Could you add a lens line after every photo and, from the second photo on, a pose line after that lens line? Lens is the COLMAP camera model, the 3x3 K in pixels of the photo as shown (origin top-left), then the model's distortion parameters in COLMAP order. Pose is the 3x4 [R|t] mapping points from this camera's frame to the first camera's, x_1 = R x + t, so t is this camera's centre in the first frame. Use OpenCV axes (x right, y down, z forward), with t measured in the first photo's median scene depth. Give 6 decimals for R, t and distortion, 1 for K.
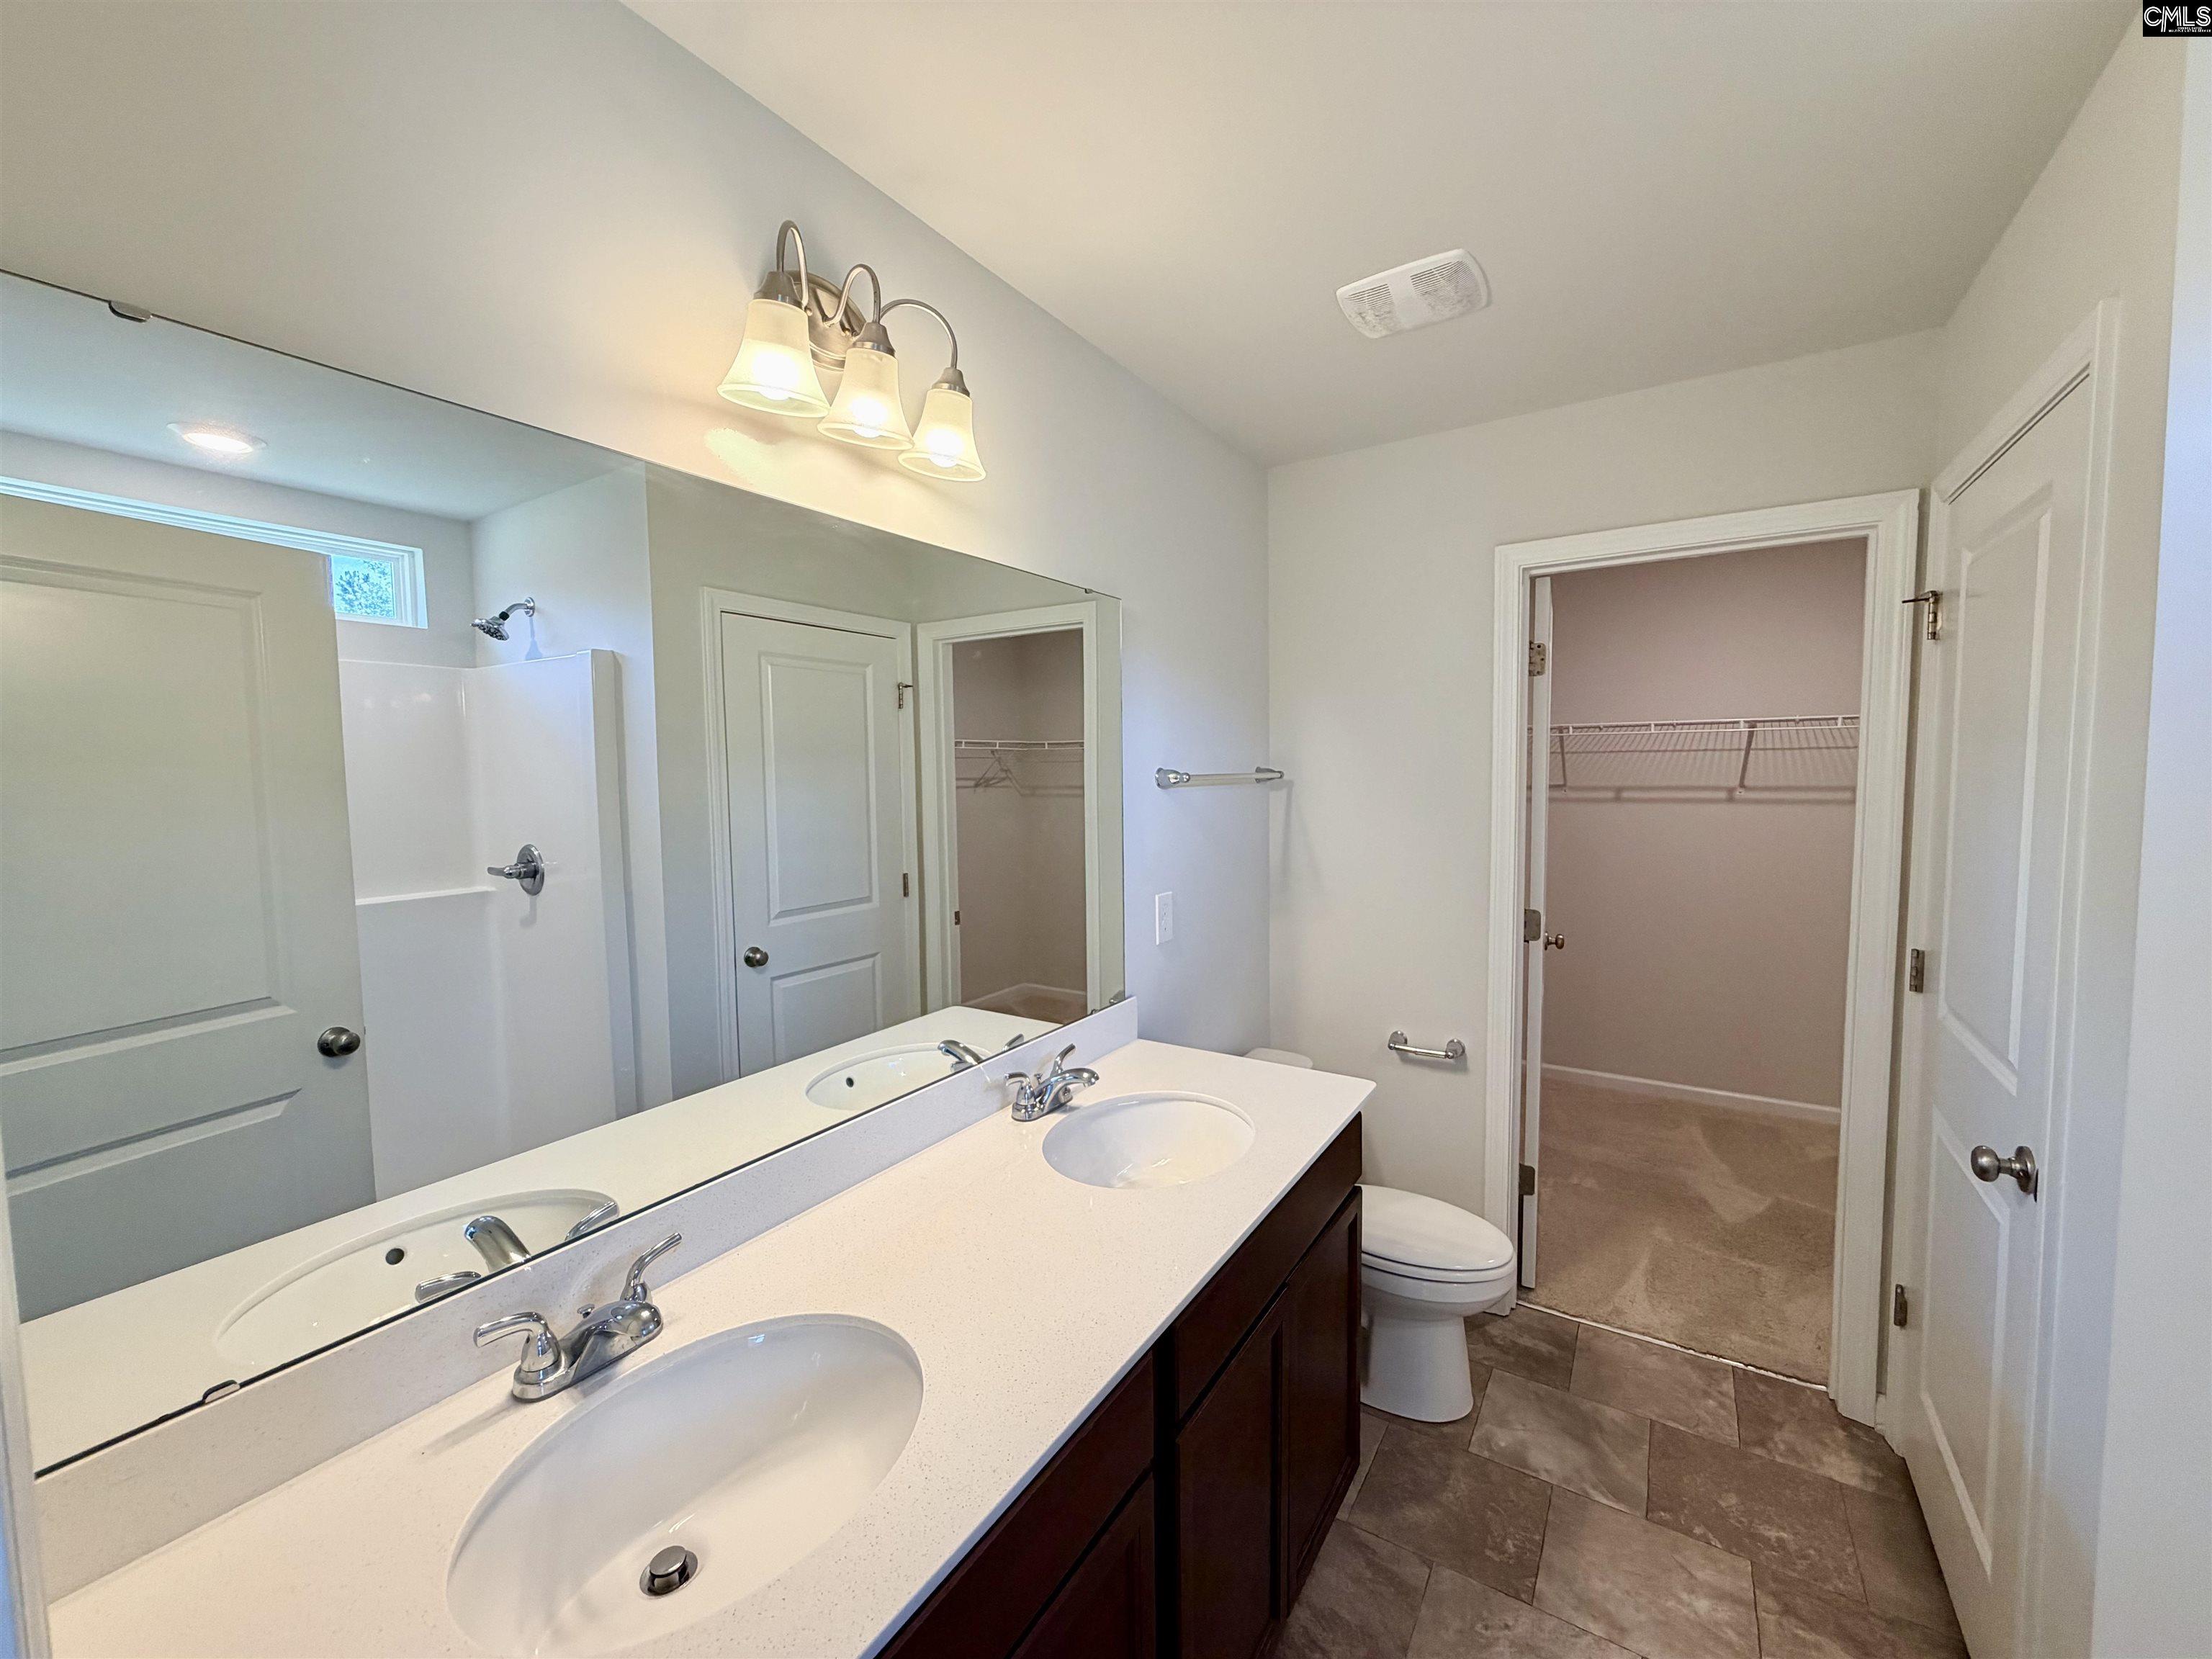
lens RADIAL K [[886.6, 0, 1094.4], [0, 886.6, 832.3], [0, 0, 1]] dist [0.001405, 0.000075]
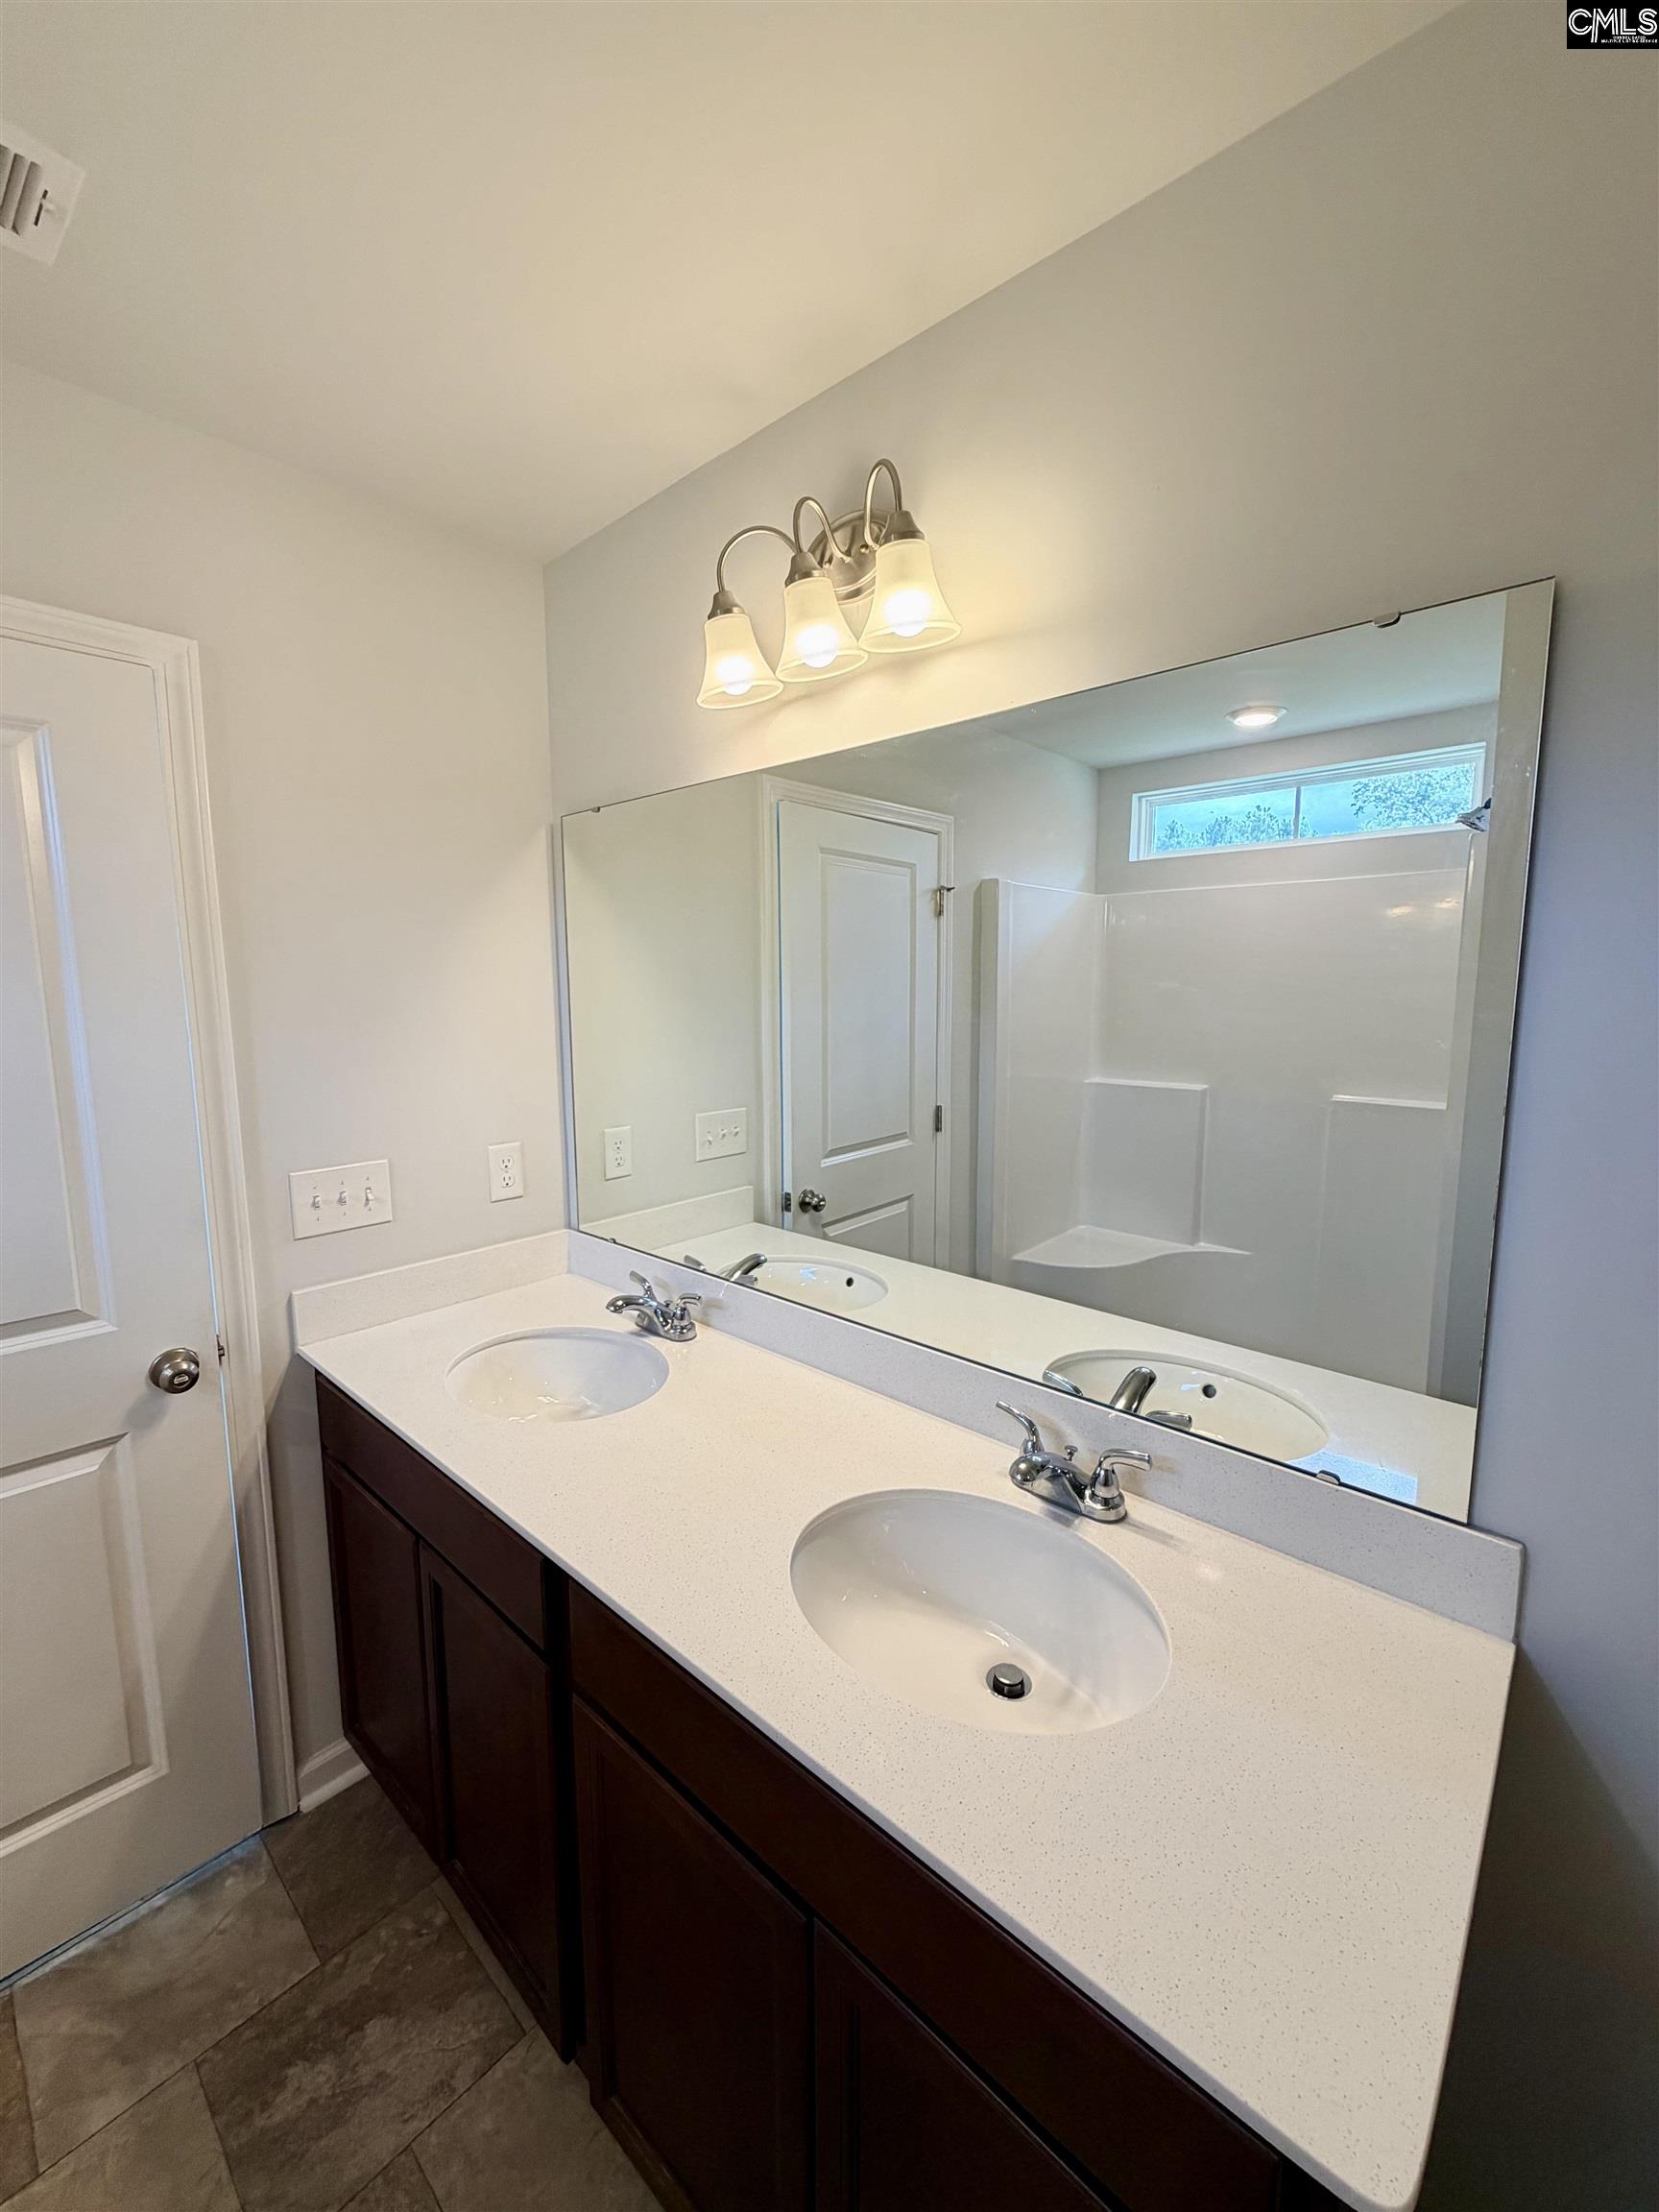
lens RADIAL K [[899.0, 0, 832.2], [0, 899.0, 1087.3], [0, 0, 1]] dist [0.009267, -0.000147]
pose [[-0.160865, 0.126860, -0.978790, 1.073465], [-0.069068, 0.987827, 0.139382, -0.148429], [0.984557, 0.090024, -0.150145, 1.586161]]
